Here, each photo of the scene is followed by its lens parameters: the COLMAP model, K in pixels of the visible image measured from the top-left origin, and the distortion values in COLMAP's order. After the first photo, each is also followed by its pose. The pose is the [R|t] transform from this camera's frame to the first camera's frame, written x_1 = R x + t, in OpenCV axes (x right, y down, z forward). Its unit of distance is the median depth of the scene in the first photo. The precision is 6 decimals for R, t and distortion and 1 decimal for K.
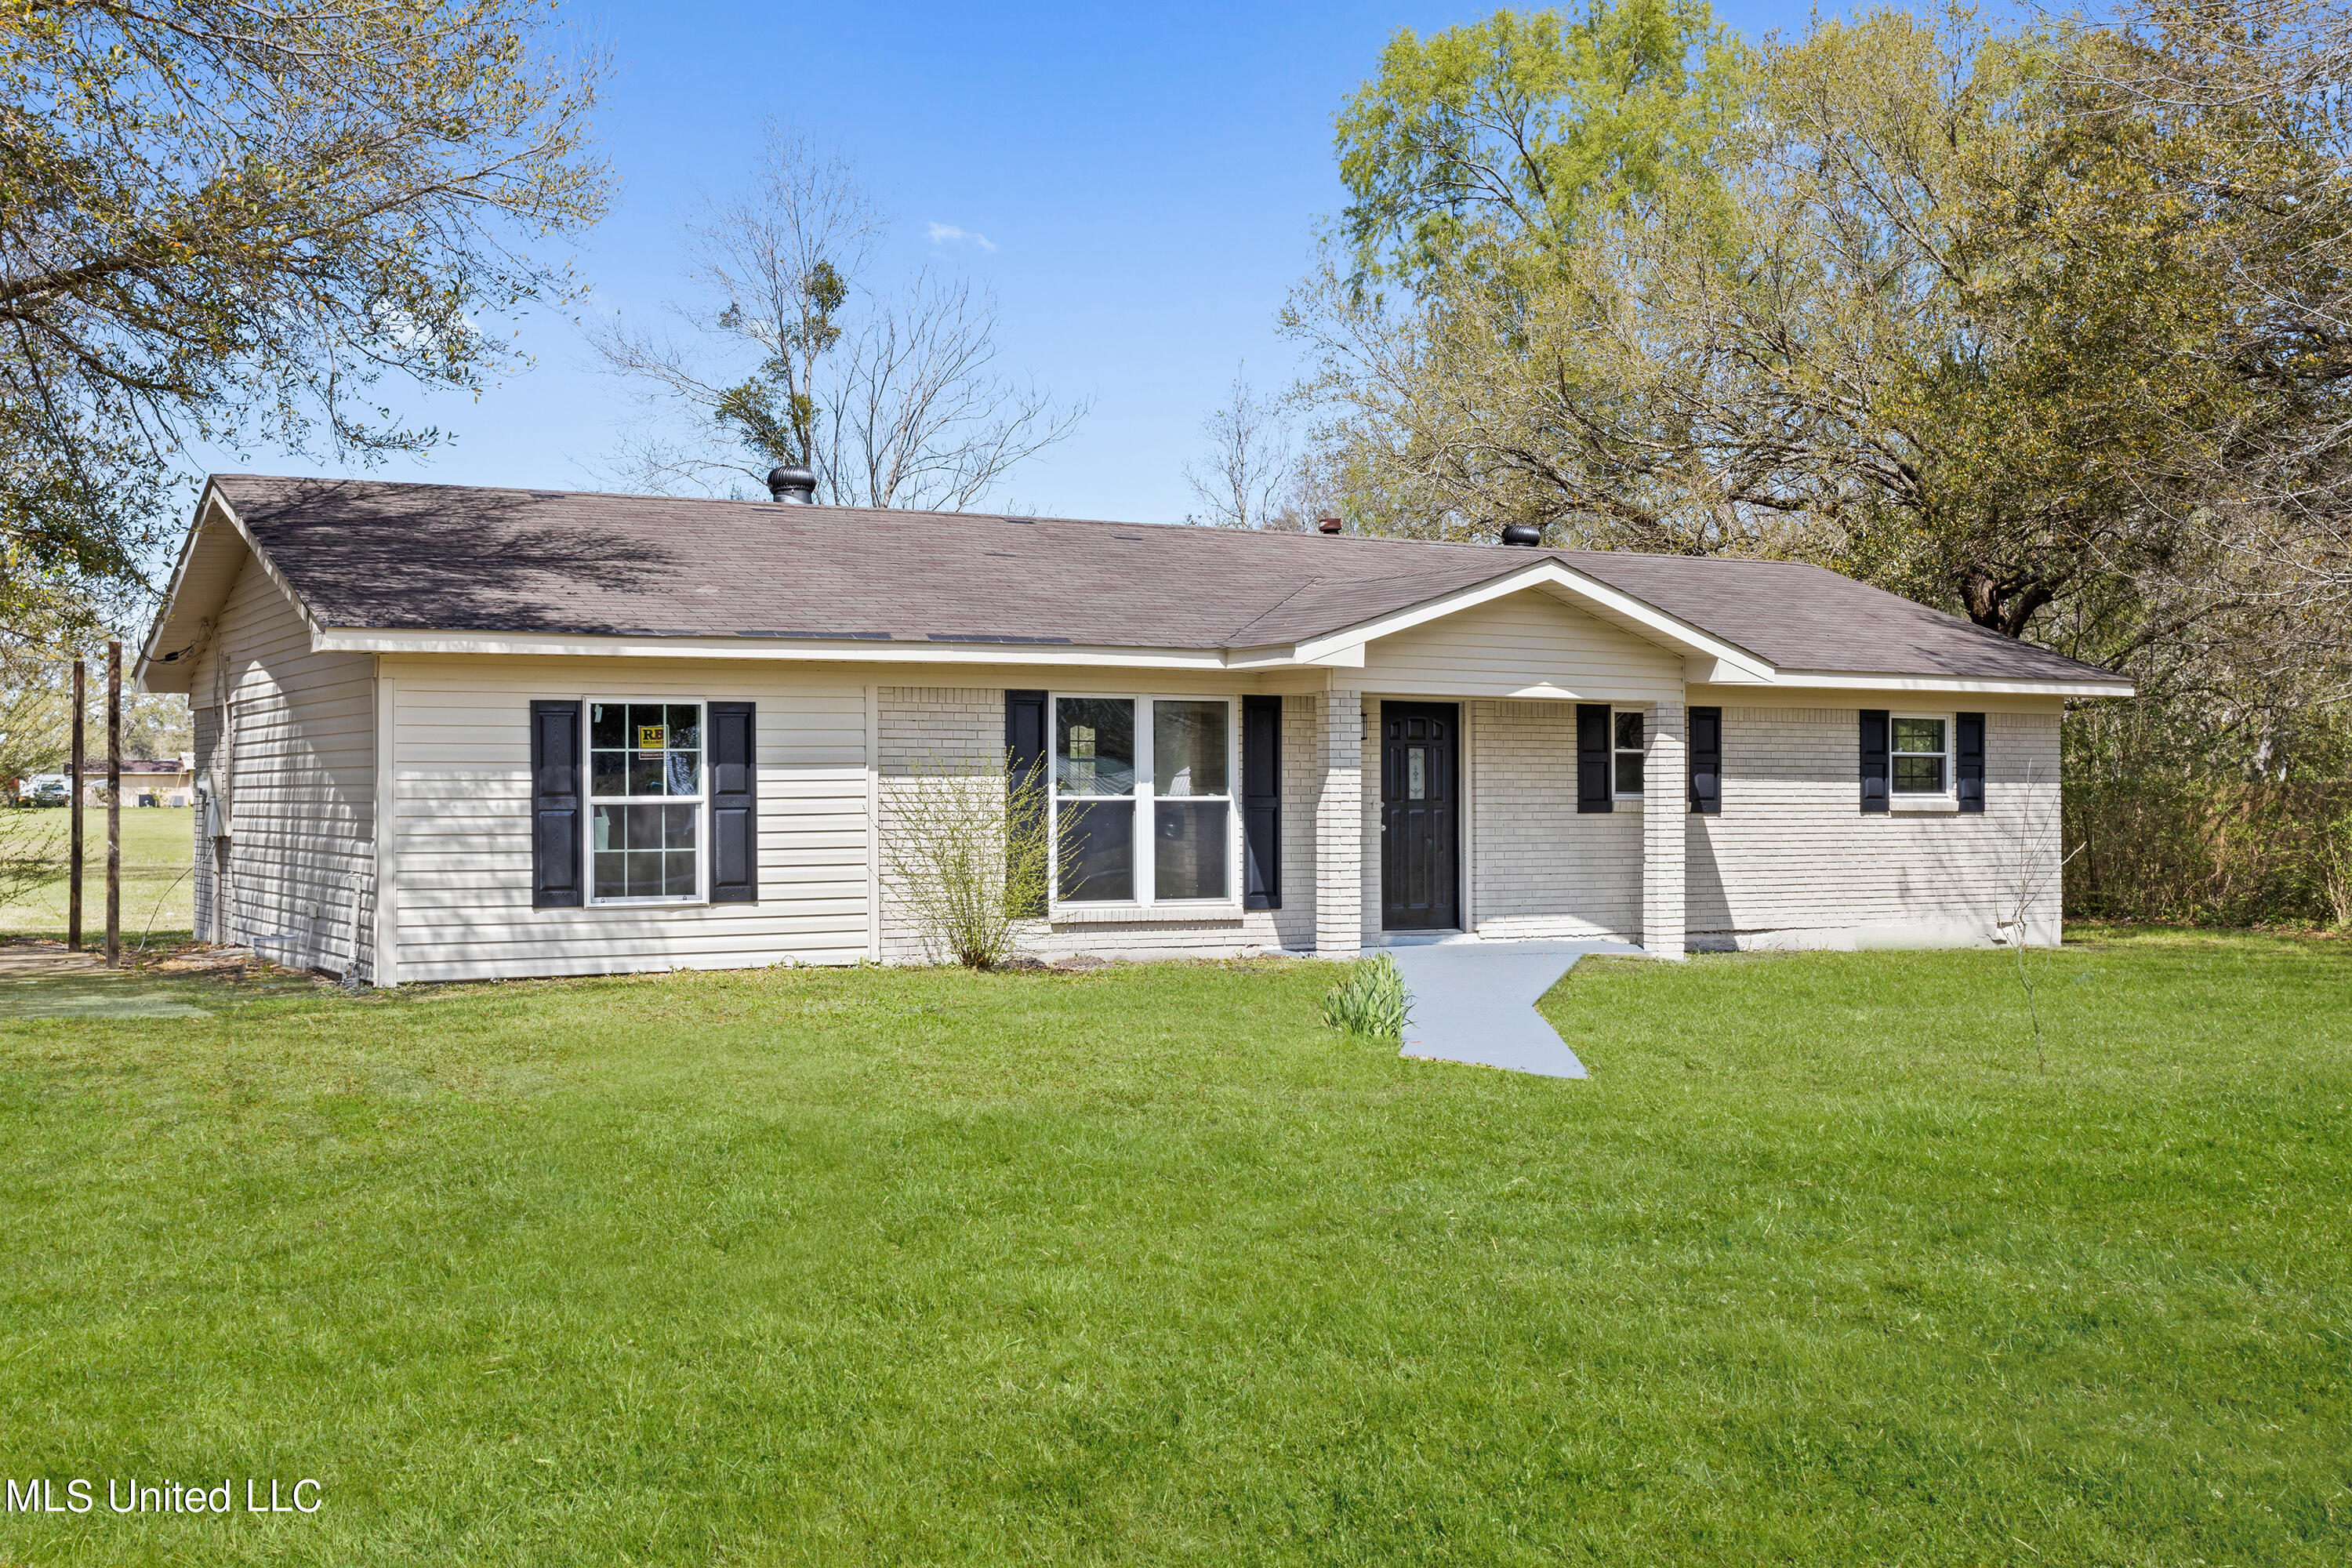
lens RADIAL K [[2676.2, 0, 1177.3], [0, 2676.2, 786.2], [0, 0, 1]] dist [0.024703, 0.000000]
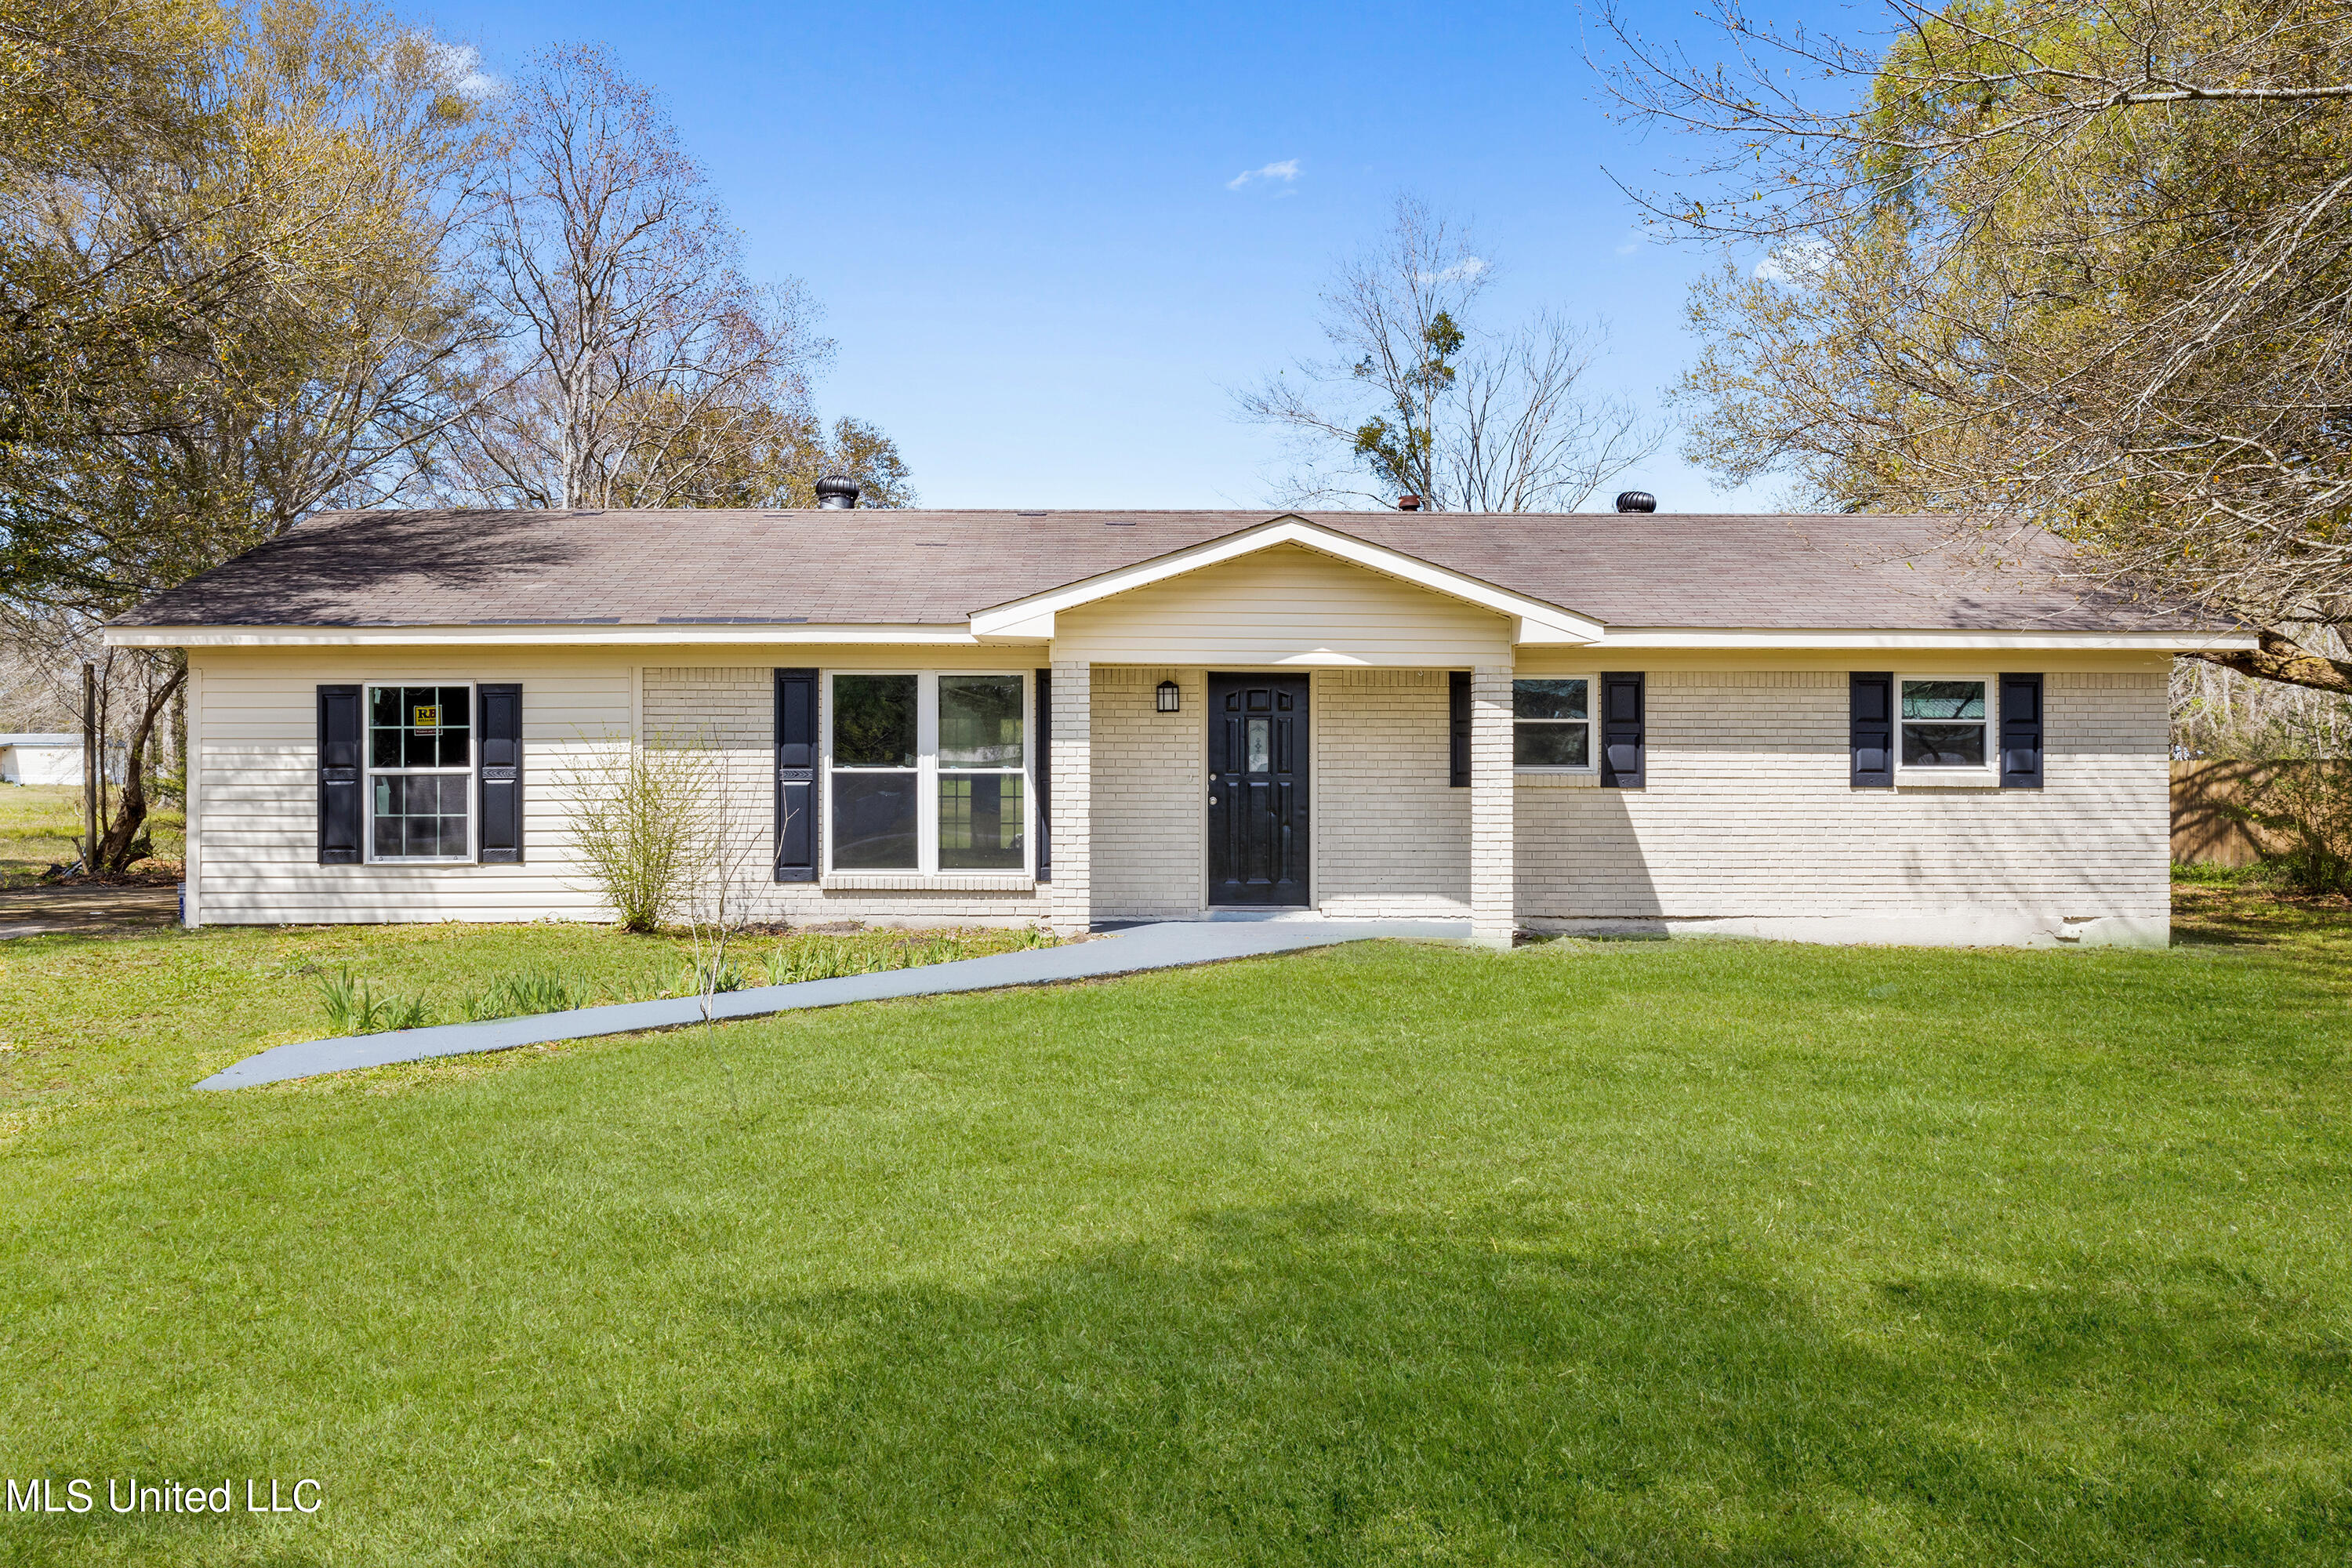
lens RADIAL K [[2075.3, 0, 1174.4], [0, 2075.3, 777.5], [0, 0, 1]] dist [0.012393, 0.002280]
pose [[0.877653, 0.002702, -0.479289, 0.447846], [0.000544, 0.999978, 0.006634, 0.001888], [0.479296, -0.006083, 0.877632, 0.334307]]
